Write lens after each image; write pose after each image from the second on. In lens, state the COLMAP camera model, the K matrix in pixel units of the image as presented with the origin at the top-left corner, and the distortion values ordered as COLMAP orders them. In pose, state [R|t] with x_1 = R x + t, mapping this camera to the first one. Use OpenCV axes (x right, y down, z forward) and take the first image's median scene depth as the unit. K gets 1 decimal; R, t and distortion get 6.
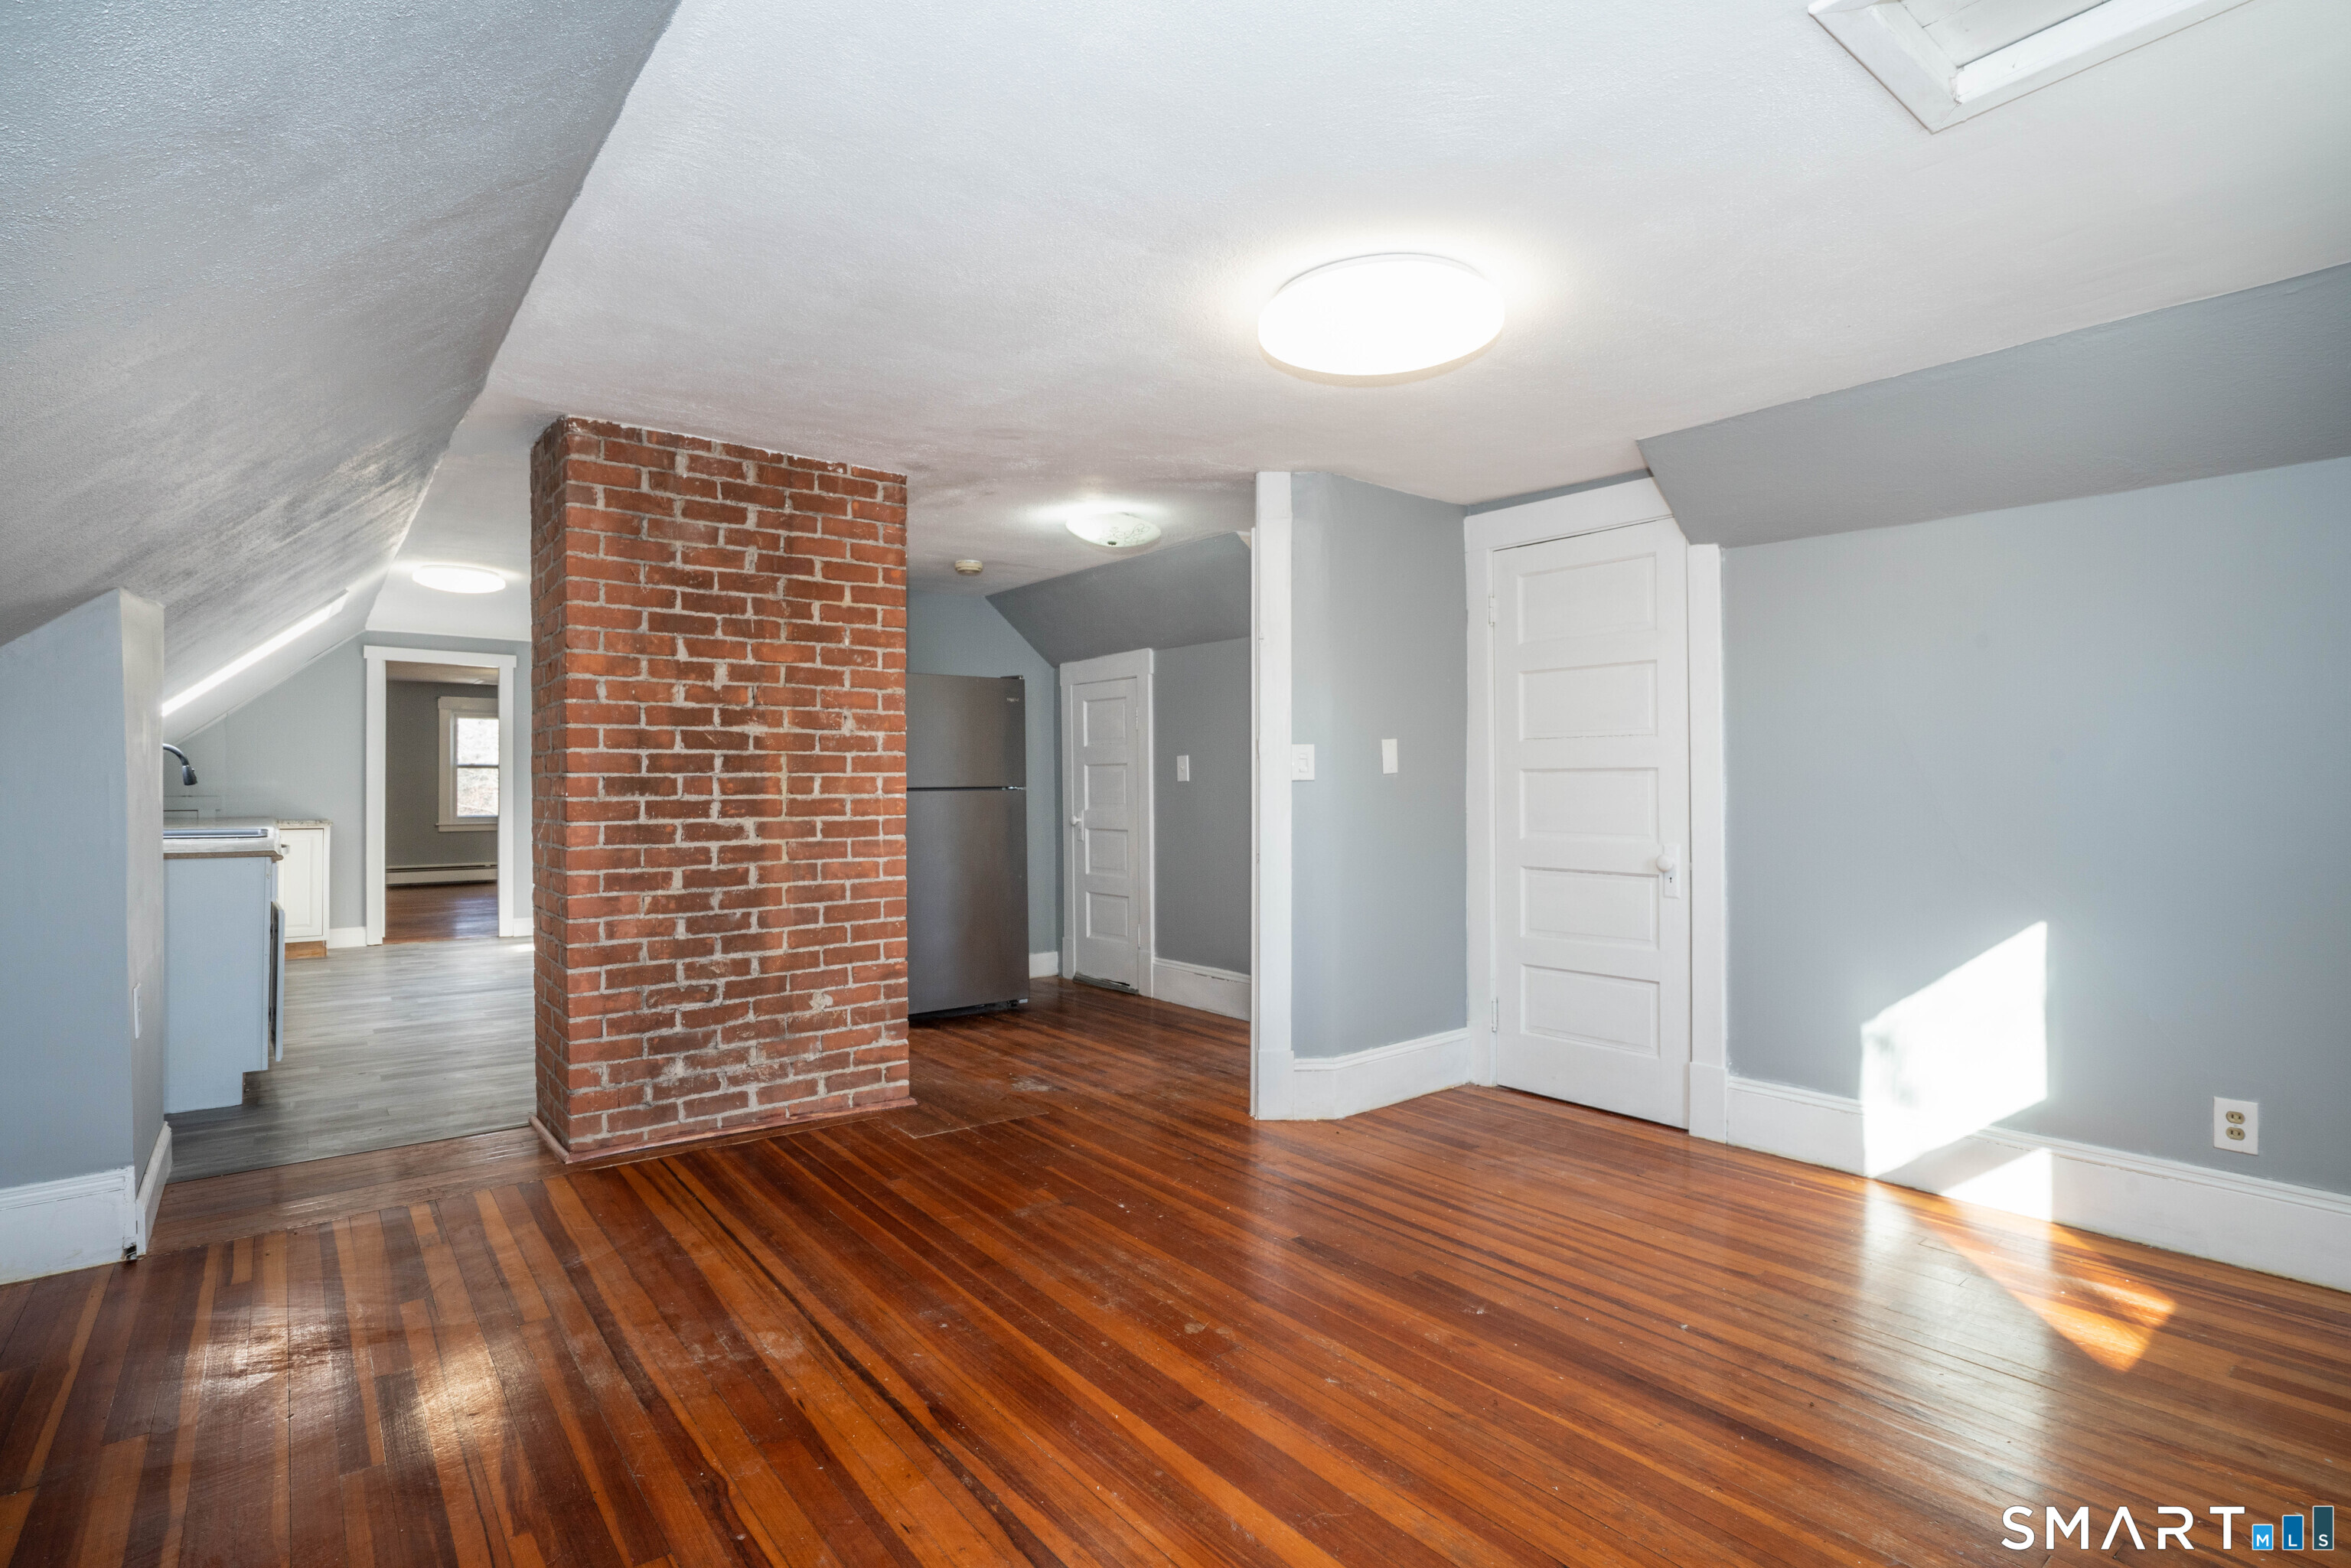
lens RADIAL K [[1136.1, 0, 1175.5], [0, 1136.1, 784.0], [0, 0, 1]] dist [-0.052029, 0.022054]
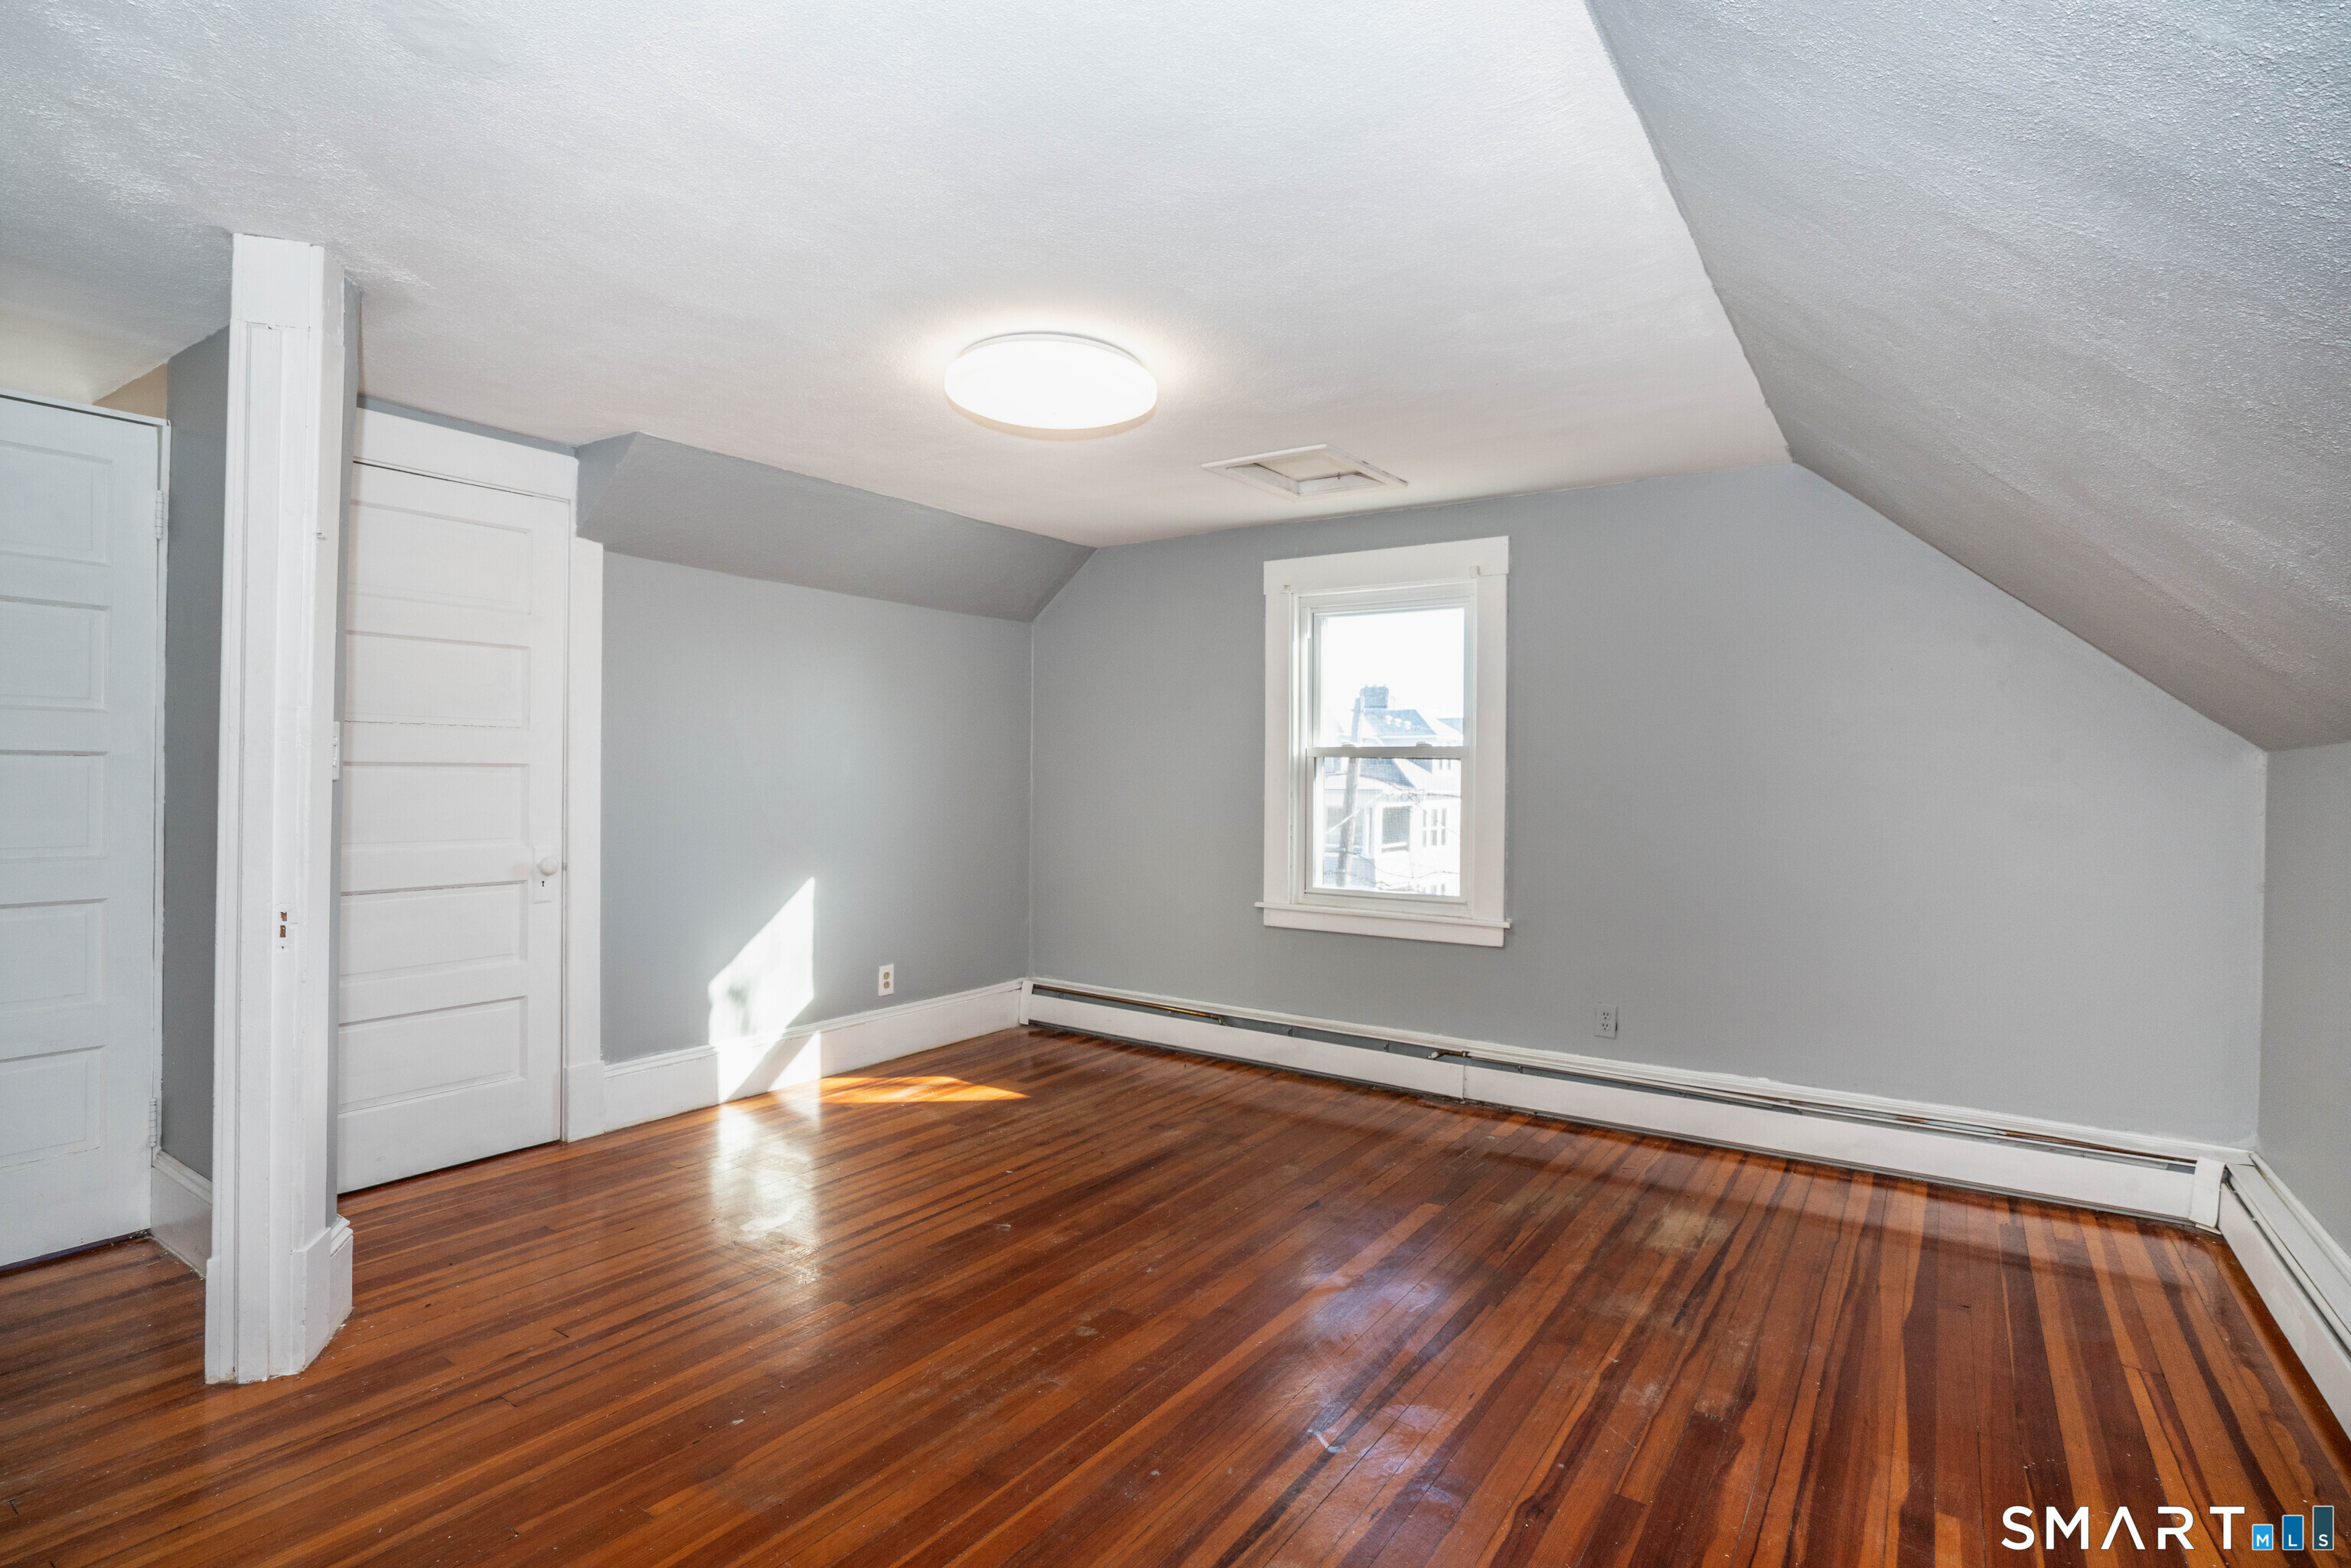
lens RADIAL K [[1136.1, 0, 1175.5], [0, 1136.1, 784.0], [0, 0, 1]] dist [-0.052029, 0.022054]
pose [[-0.290224, -0.008109, 0.956925, -0.726207], [-0.009633, 0.999938, 0.005552, -0.009660], [-0.956910, -0.007607, -0.290284, 0.915407]]
